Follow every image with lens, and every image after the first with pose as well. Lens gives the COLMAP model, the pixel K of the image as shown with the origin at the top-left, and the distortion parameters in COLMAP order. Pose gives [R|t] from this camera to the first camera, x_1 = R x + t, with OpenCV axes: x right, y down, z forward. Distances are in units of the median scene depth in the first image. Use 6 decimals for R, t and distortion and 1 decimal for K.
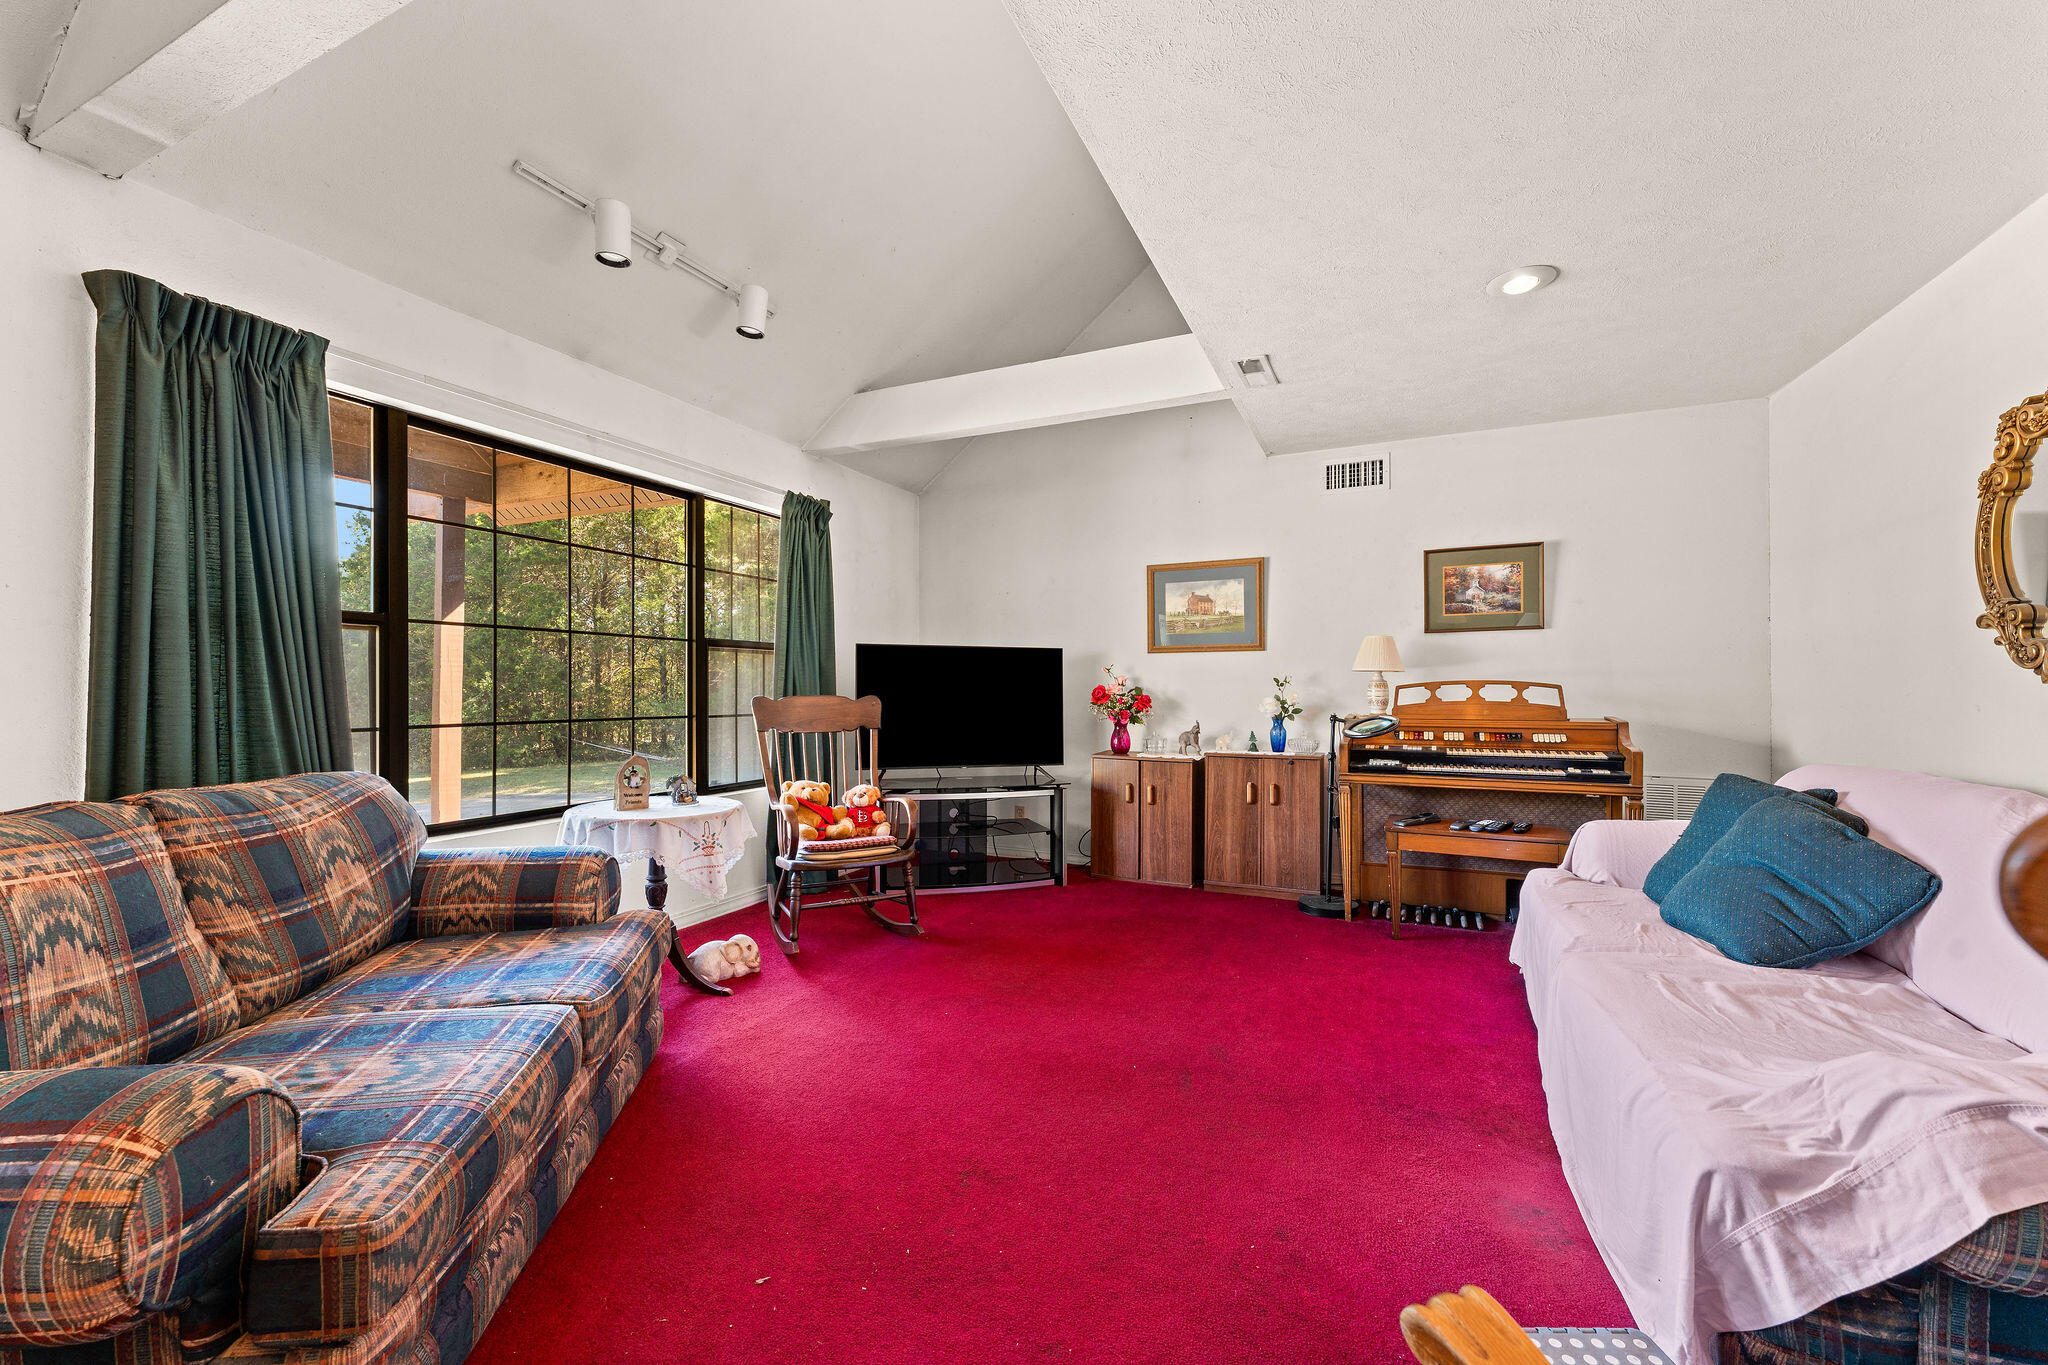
lens RADIAL K [[814.0, 0, 1024.6], [0, 814.0, 691.4], [0, 0, 1]] dist [-0.002034, -0.000347]
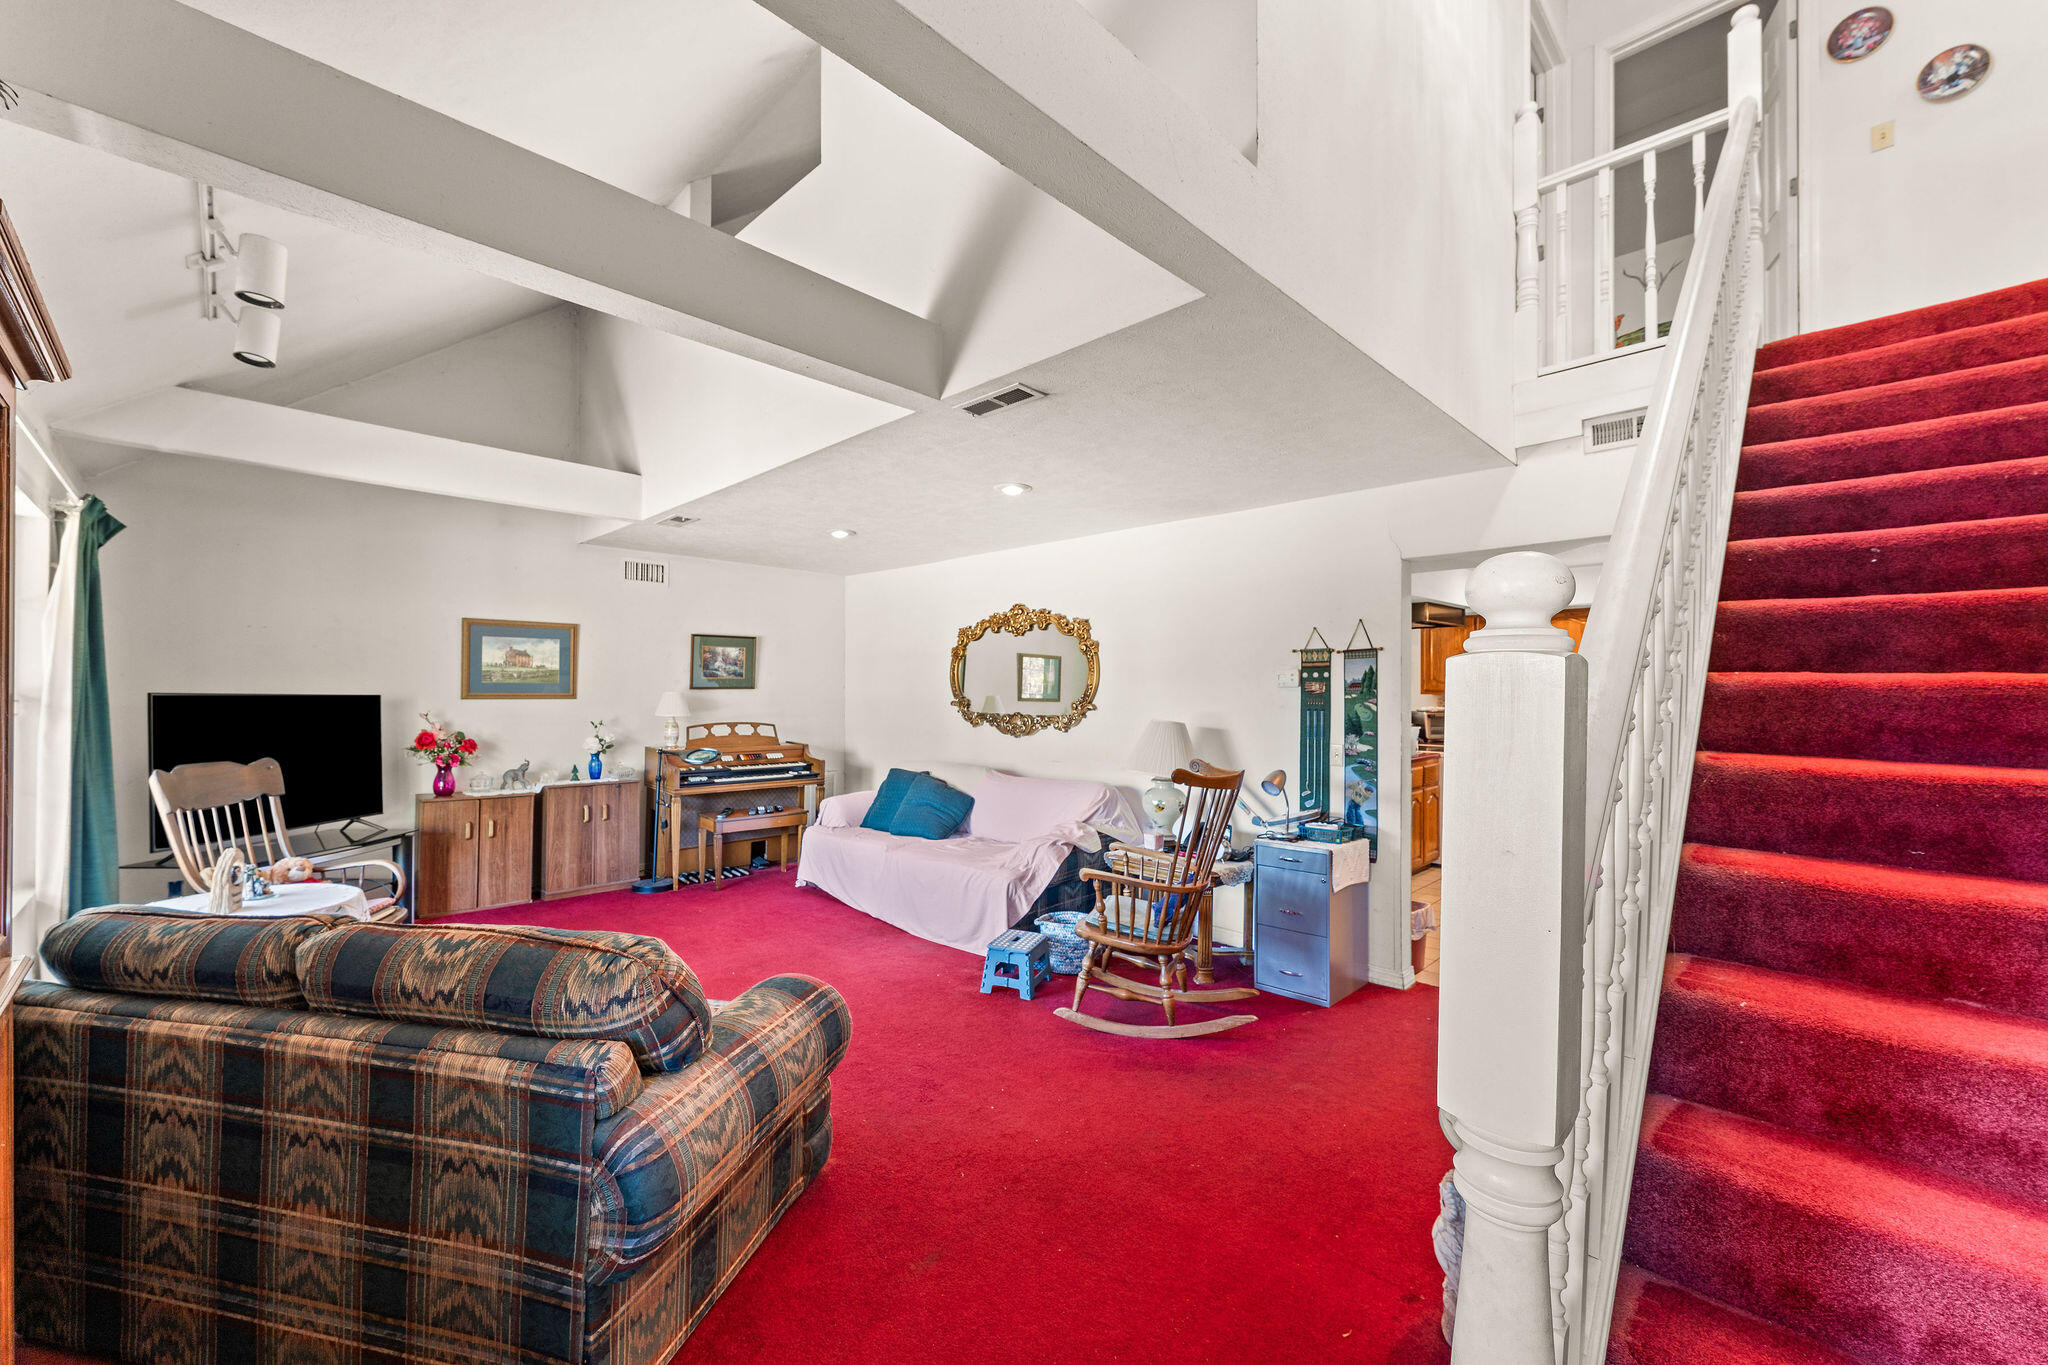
lens RADIAL K [[814.0, 0, 1018.9], [0, 814.0, 686.9], [0, 0, 1]] dist [-0.002034, -0.000347]
pose [[0.346277, 0.011188, 0.938066, -0.666364], [-0.002575, 0.999936, -0.010975, -0.059193], [-0.938129, 0.001385, 0.346284, -0.069969]]
